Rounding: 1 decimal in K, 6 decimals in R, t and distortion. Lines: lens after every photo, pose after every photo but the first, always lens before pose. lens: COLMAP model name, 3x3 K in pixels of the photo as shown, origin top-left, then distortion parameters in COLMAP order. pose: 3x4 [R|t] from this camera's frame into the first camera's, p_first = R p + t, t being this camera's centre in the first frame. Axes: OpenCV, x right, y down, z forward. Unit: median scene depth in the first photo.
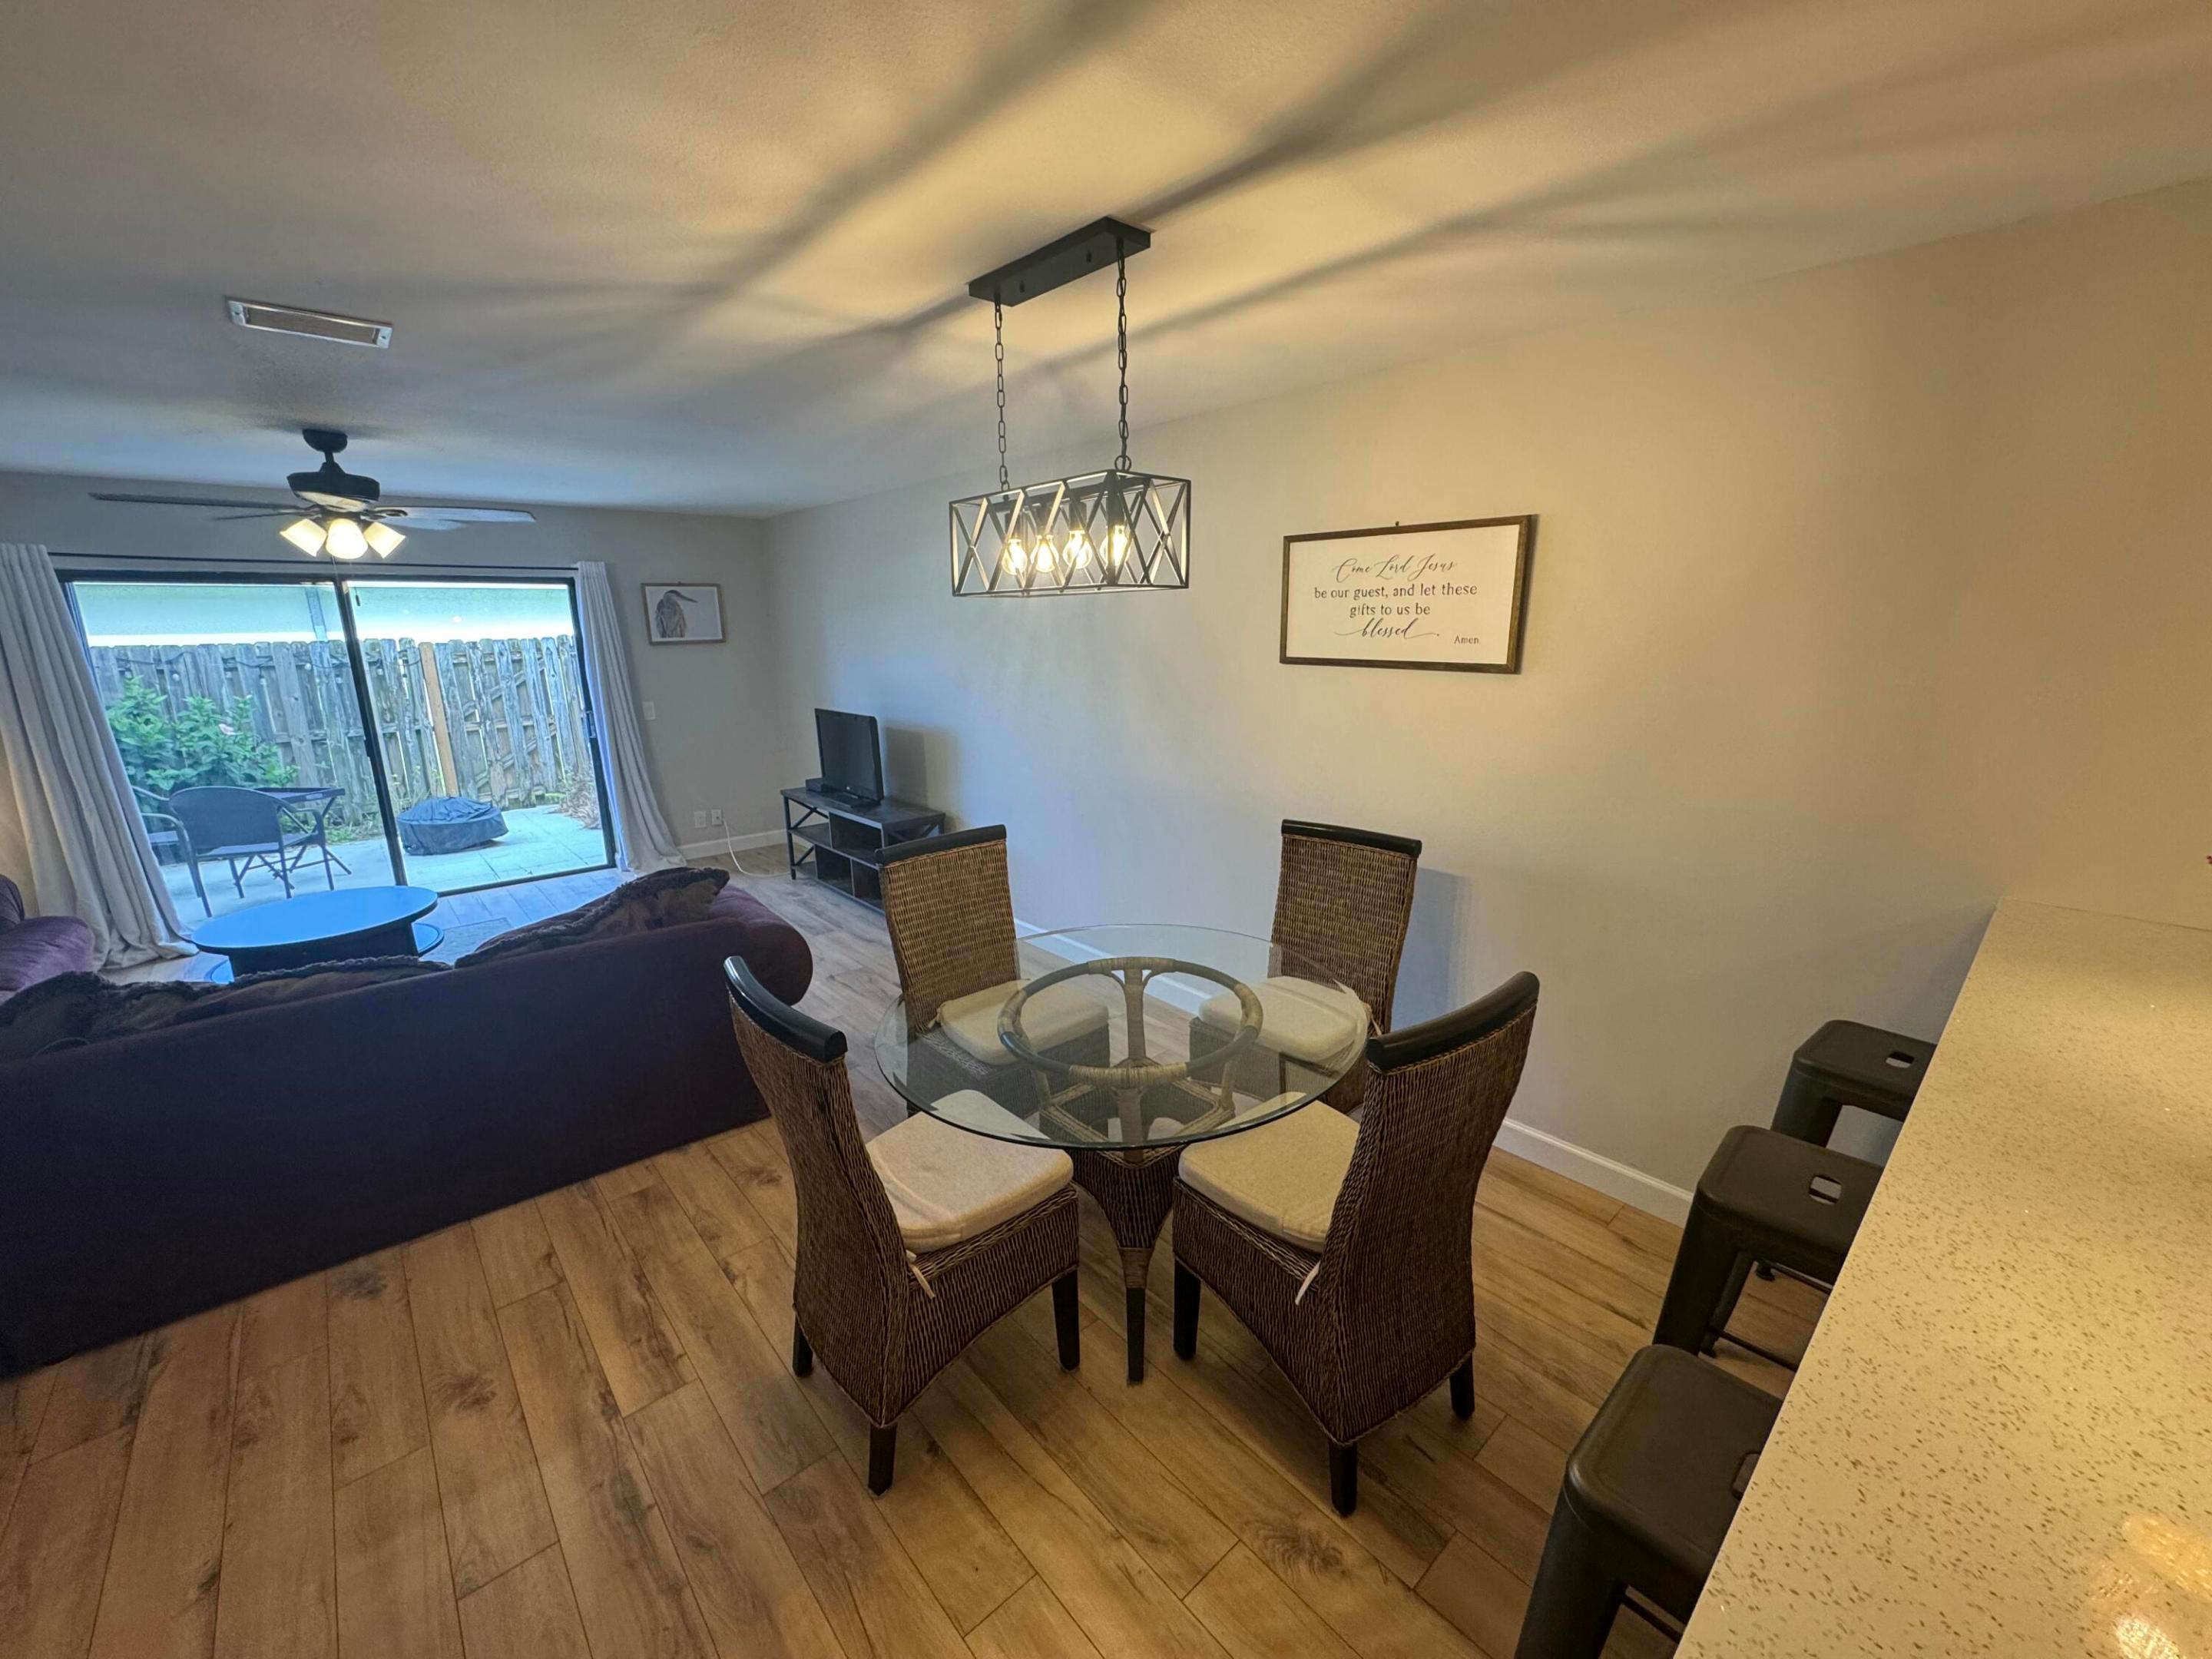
lens RADIAL K [[882.0, 0, 1104.8], [0, 882.0, 830.7], [0, 0, 1]] dist [-0.002447, 0.000086]
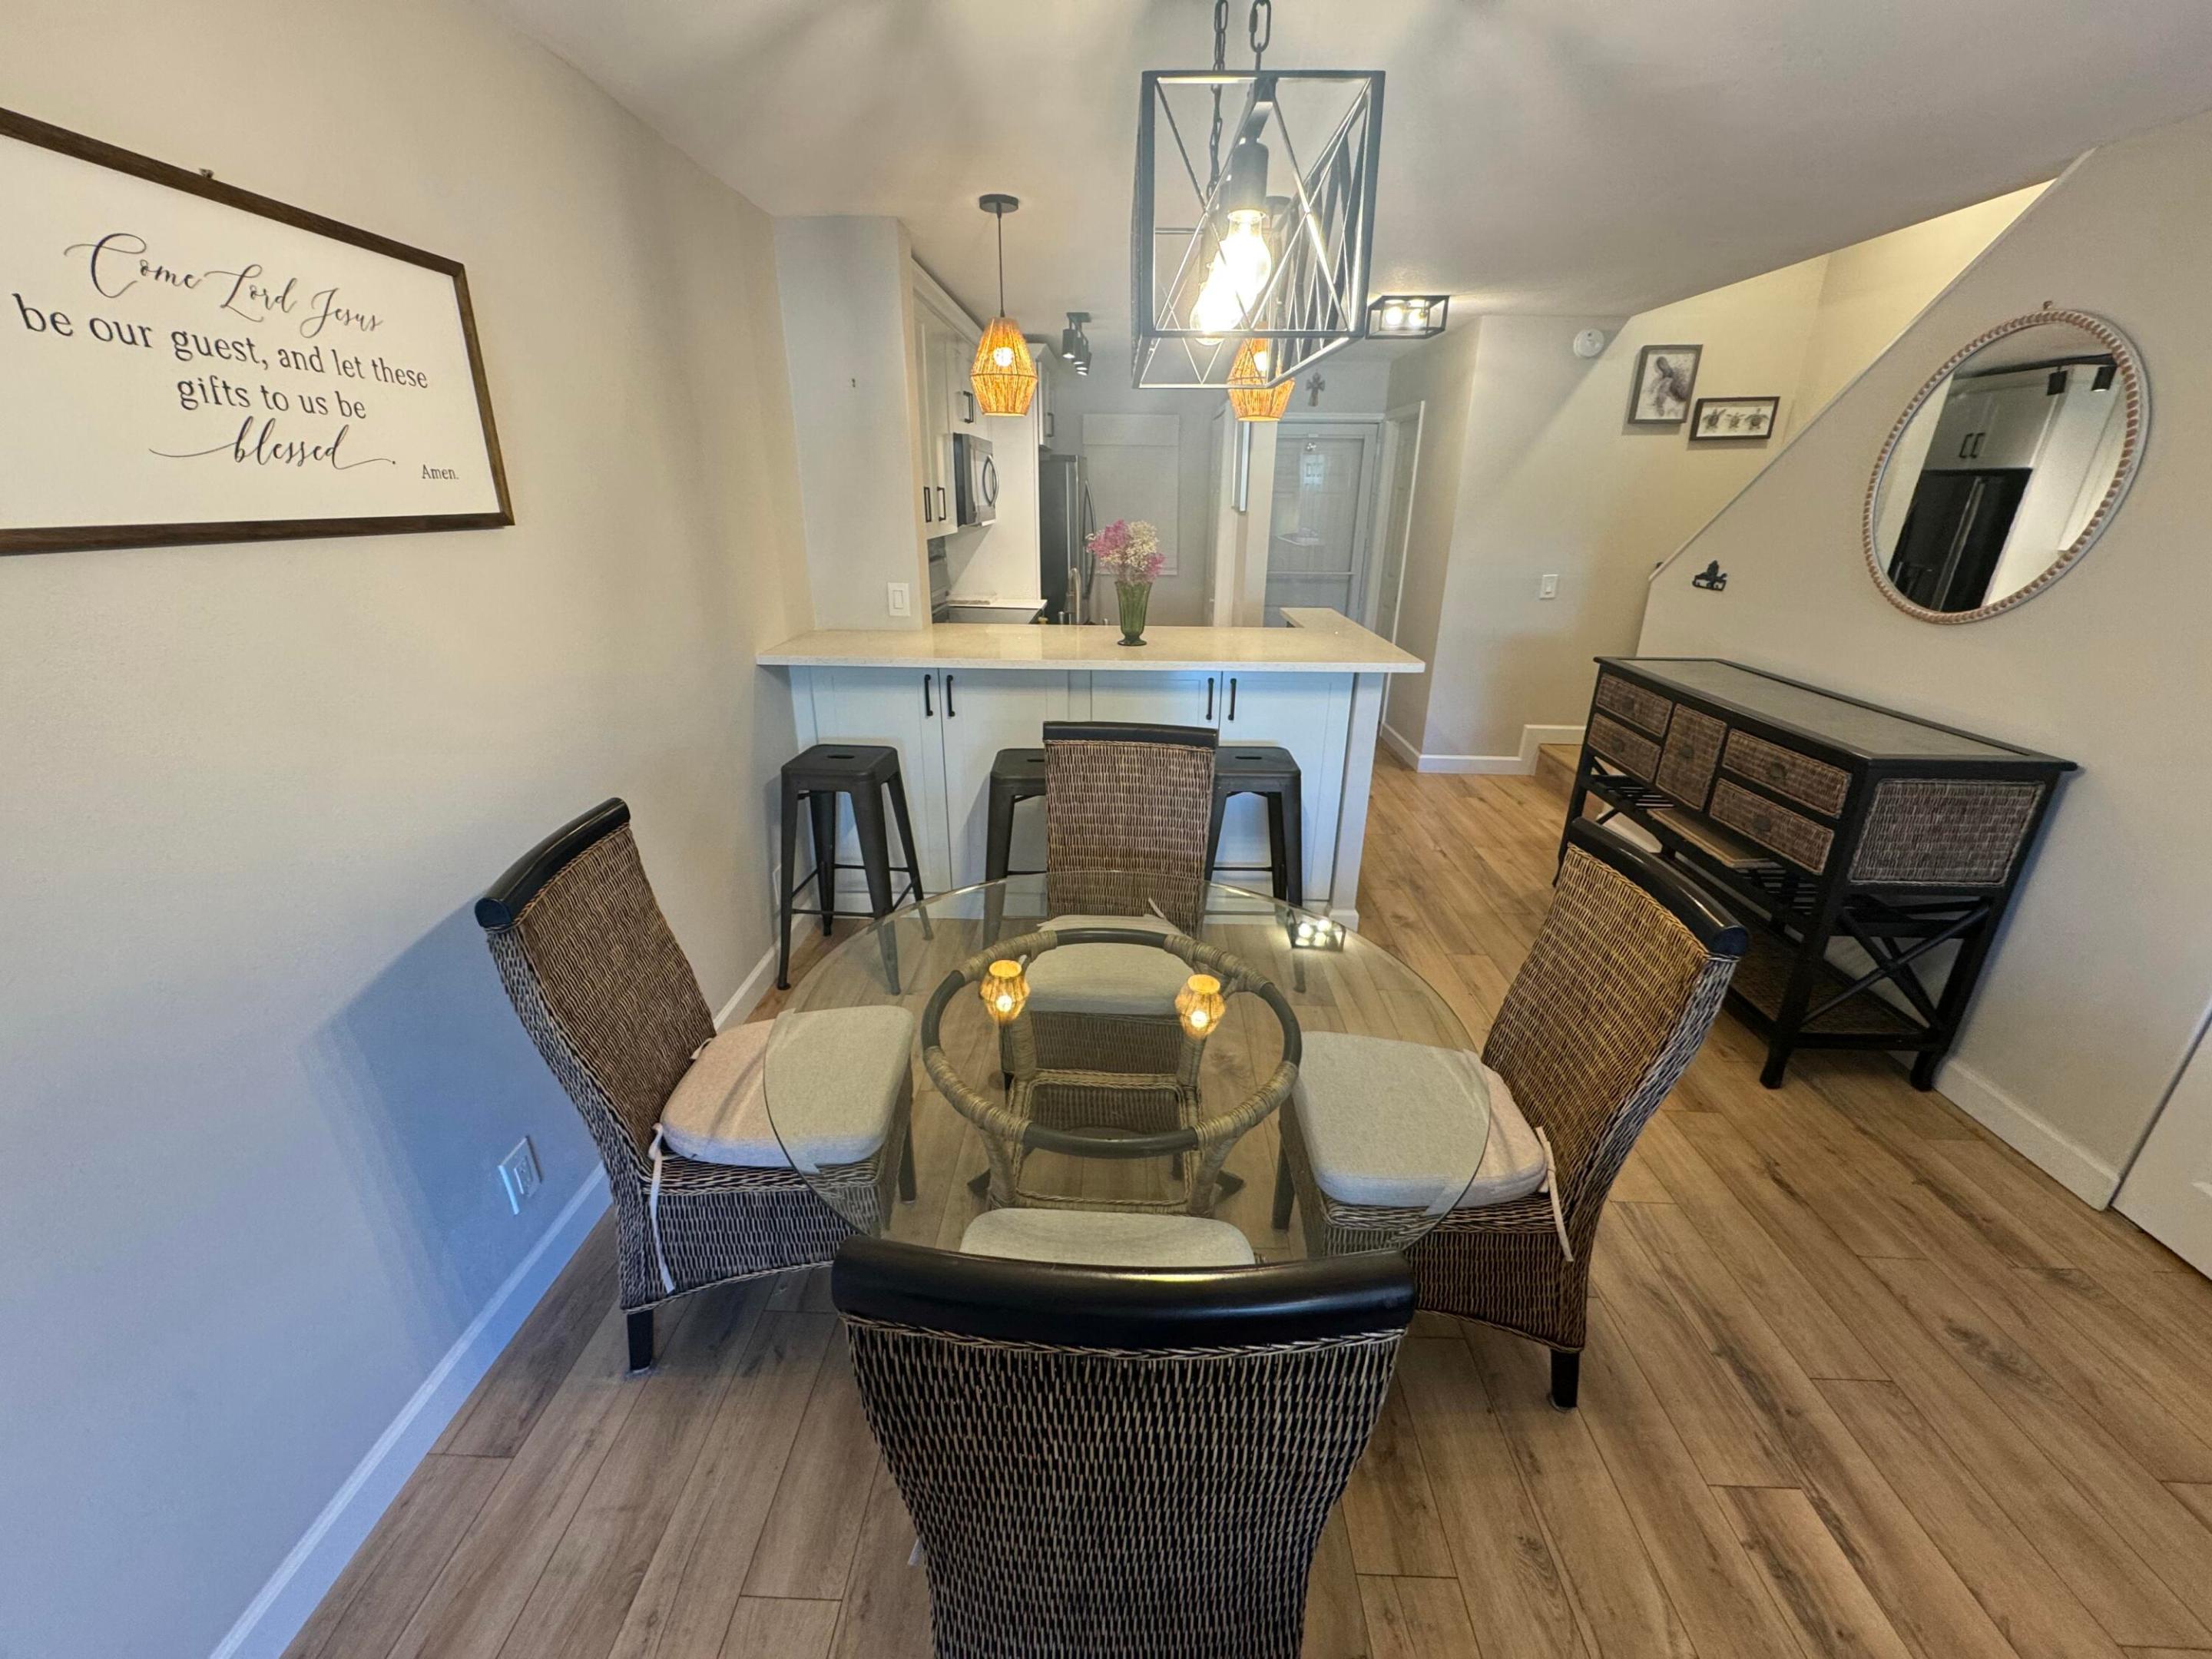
lens RADIAL K [[882.0, 0, 1104.8], [0, 882.0, 830.7], [0, 0, 1]] dist [-0.002447, 0.000086]
pose [[-0.728957, -0.242876, 0.640026, -0.294467], [0.159494, 0.848959, 0.503817, -0.213952], [-0.665720, 0.469341, -0.580117, 1.035462]]
